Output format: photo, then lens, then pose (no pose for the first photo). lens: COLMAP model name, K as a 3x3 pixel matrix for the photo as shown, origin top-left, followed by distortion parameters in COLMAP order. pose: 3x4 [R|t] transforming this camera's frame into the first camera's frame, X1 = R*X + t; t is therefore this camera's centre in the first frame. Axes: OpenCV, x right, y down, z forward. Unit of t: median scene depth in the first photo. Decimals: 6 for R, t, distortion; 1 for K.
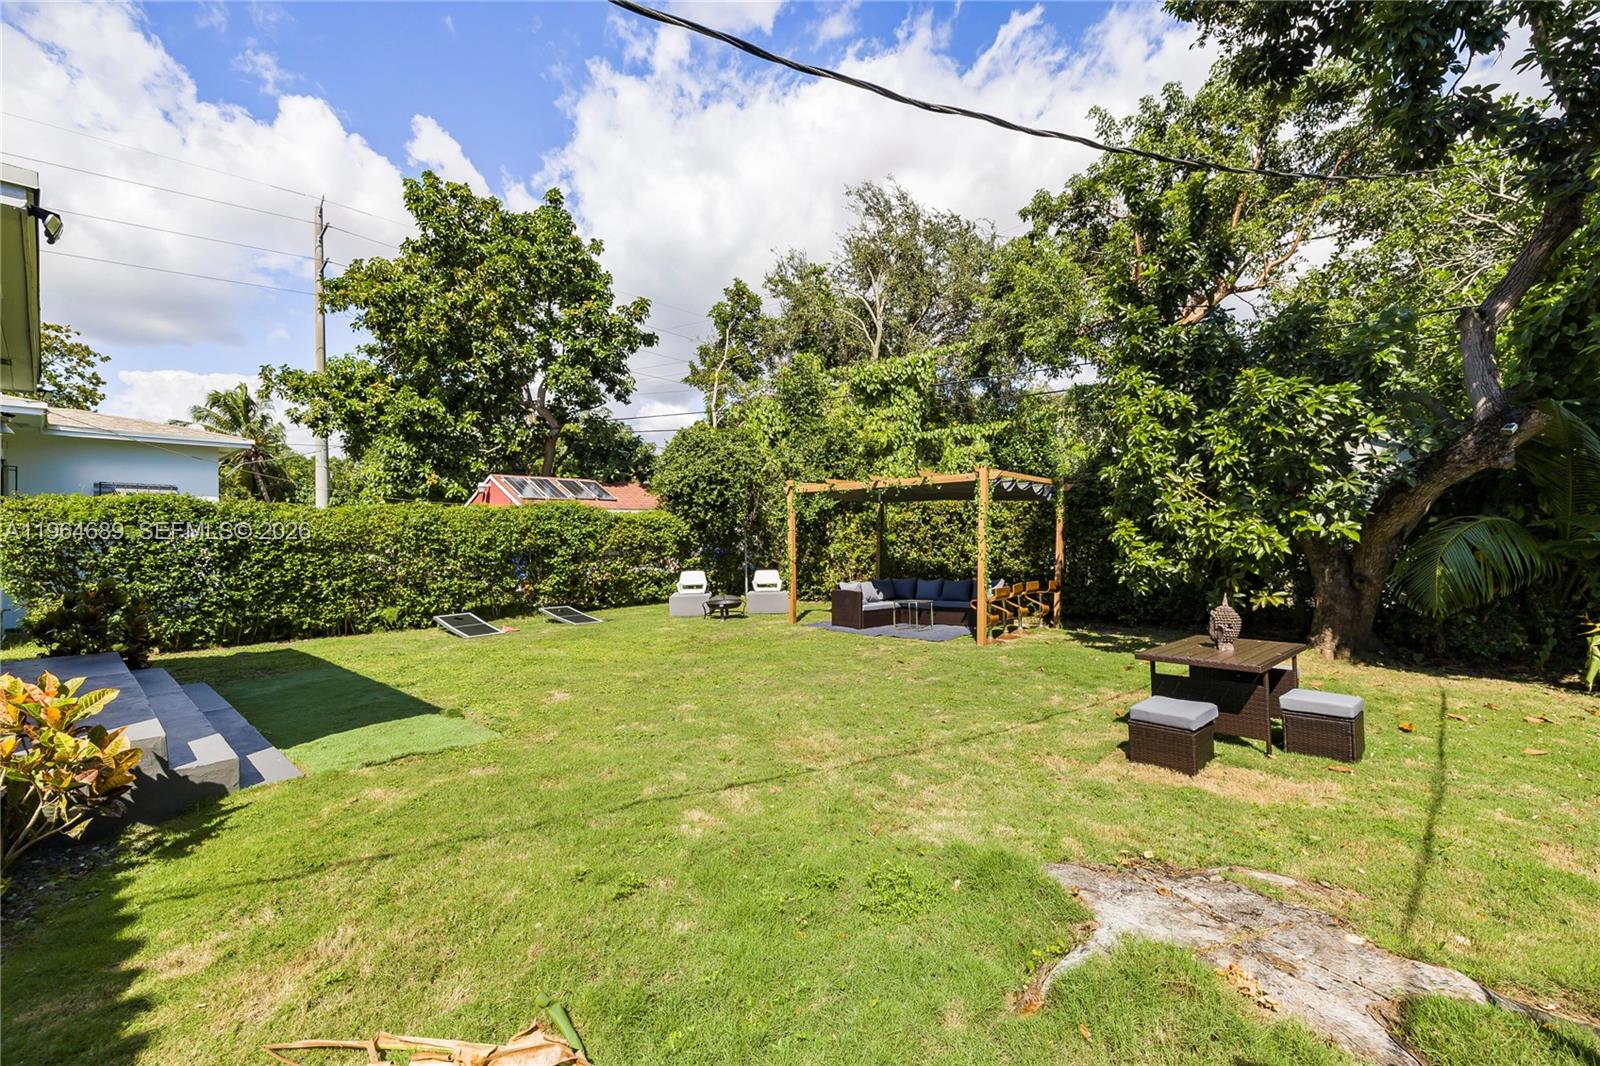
lens RADIAL K [[668.2, 0, 792.2], [0, 668.2, 526.2], [0, 0, 1]] dist [-0.000693, 0.000744]
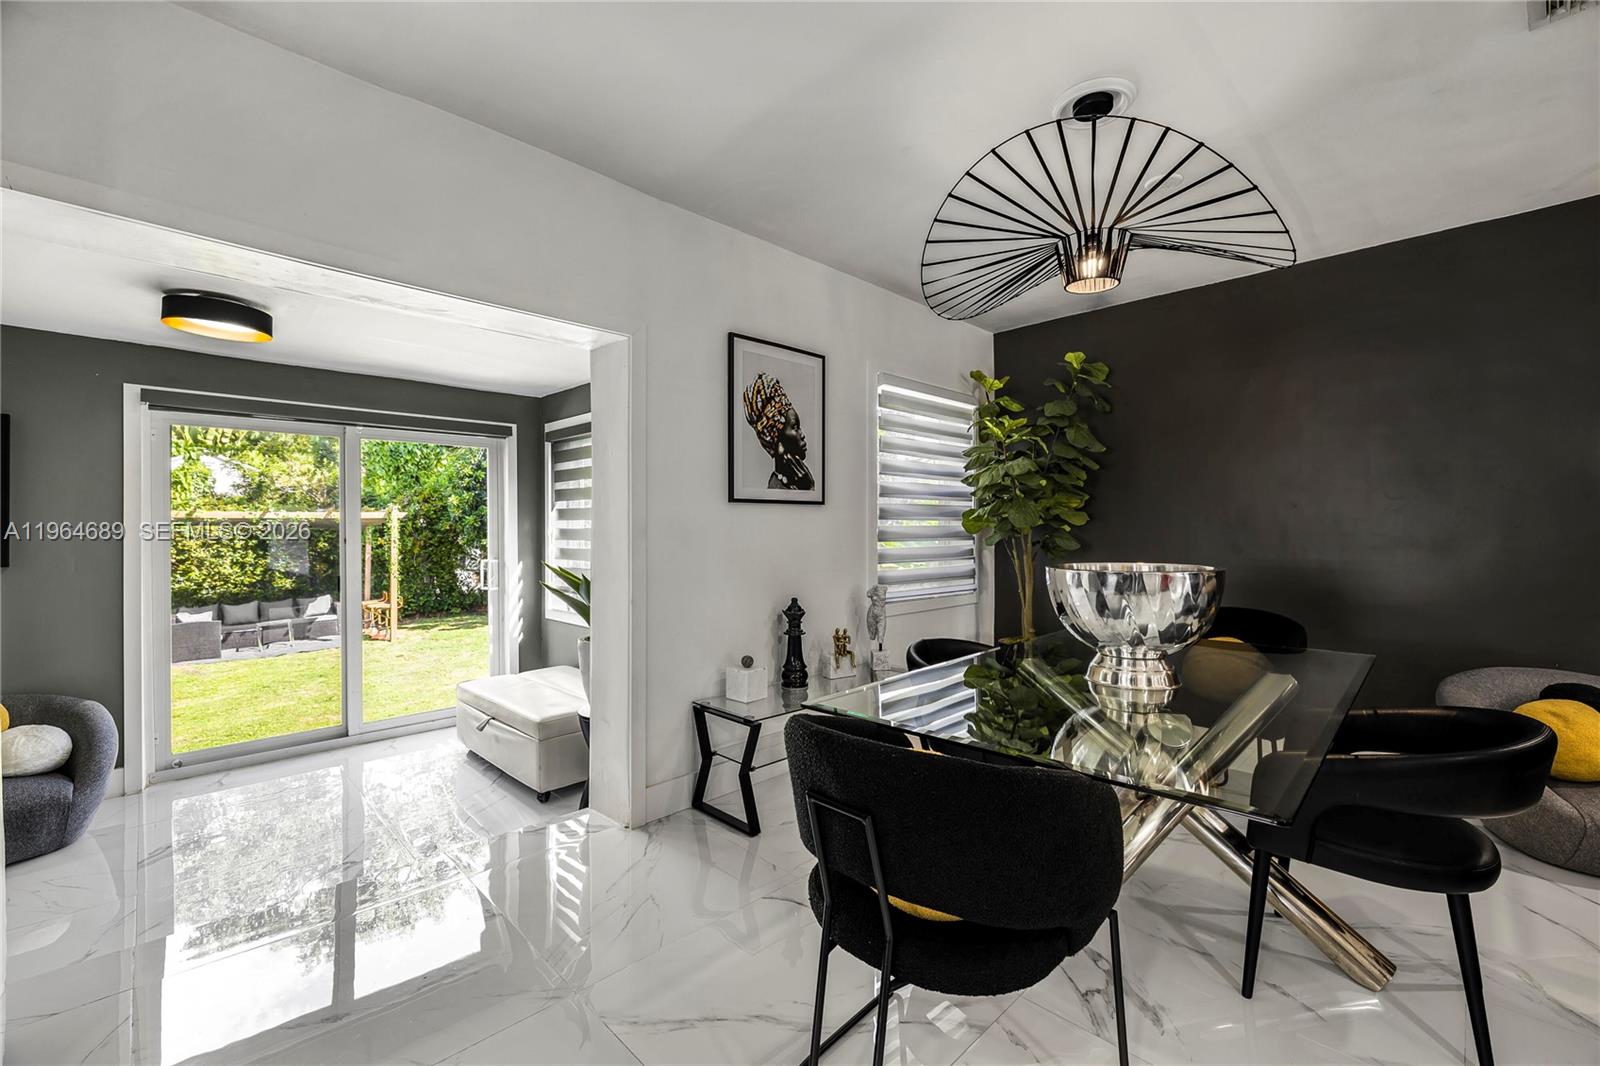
lens RADIAL K [[668.2, 0, 803.9], [0, 668.2, 527.3], [0, 0, 1]] dist [-0.000693, 0.000744]
pose [[0.061219, 0.009017, 0.998084, -0.626896], [-0.005964, 0.999945, -0.008668, -0.027716], [-0.998107, -0.005422, 0.061270, 0.058033]]
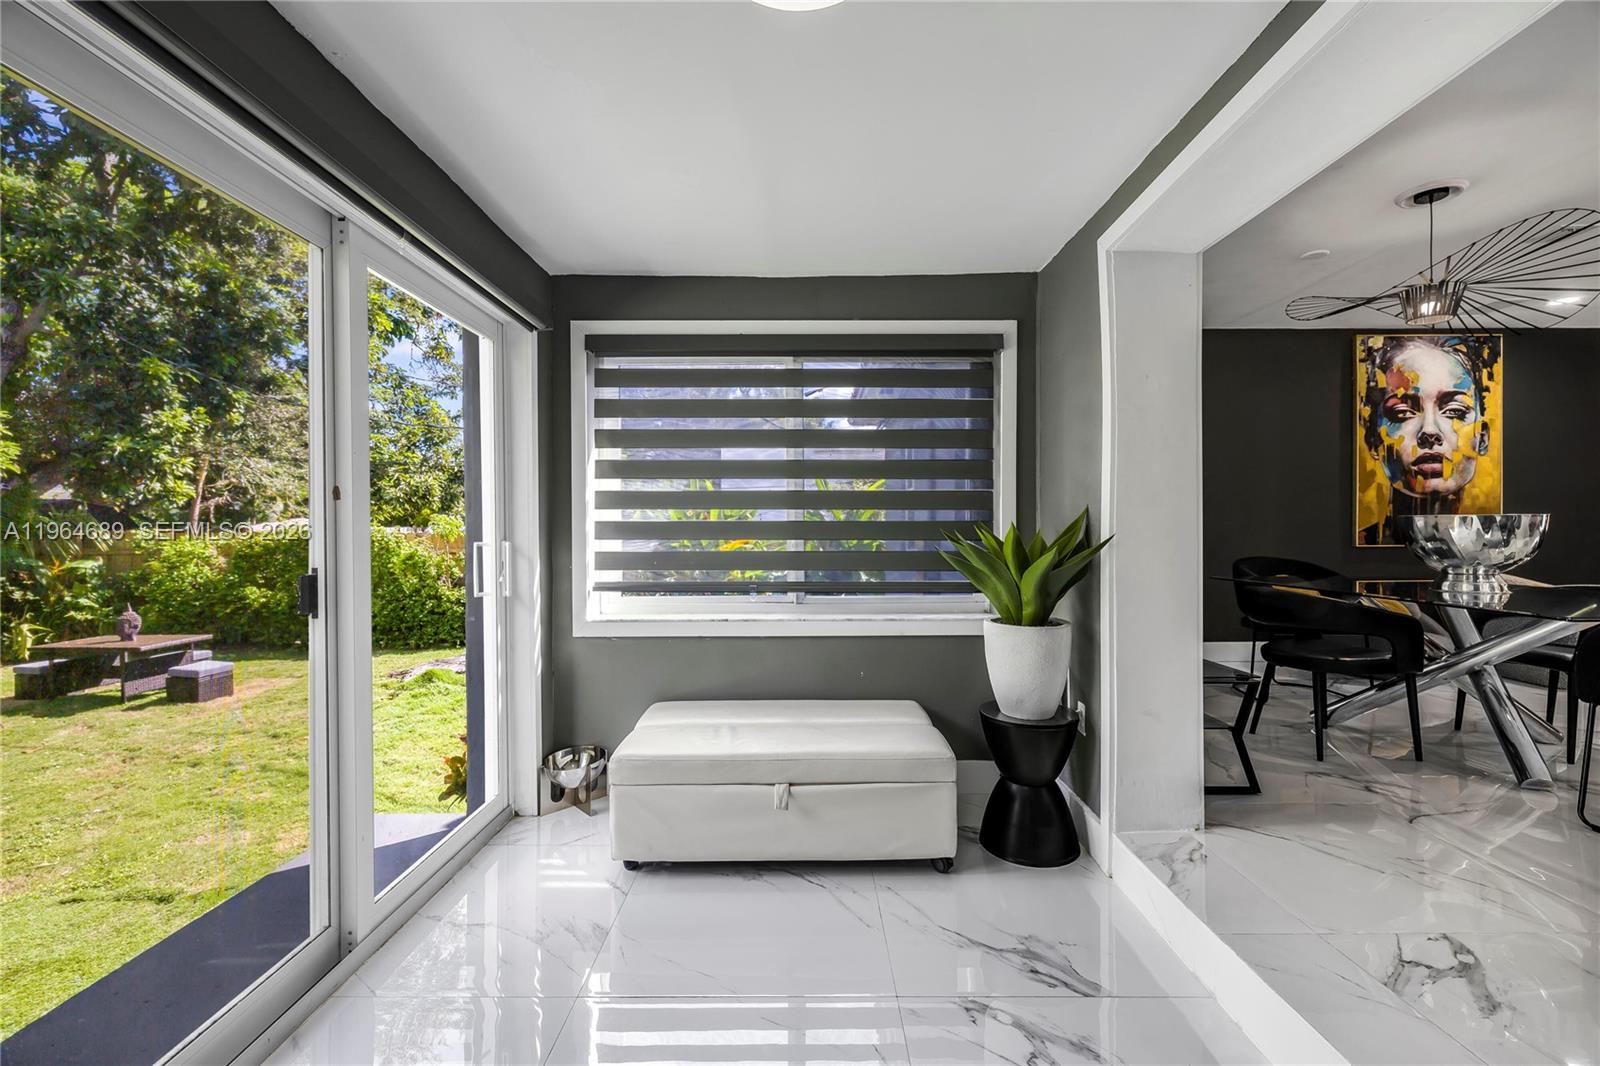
lens RADIAL K [[668.2, 0, 805.7], [0, 668.2, 531.1], [0, 0, 1]] dist [-0.000693, 0.000744]
pose [[-0.667301, 0.008290, 0.744742, -0.500793], [0.003415, 0.999962, -0.008071, -0.014935], [-0.744780, -0.002842, -0.667303, 0.292153]]
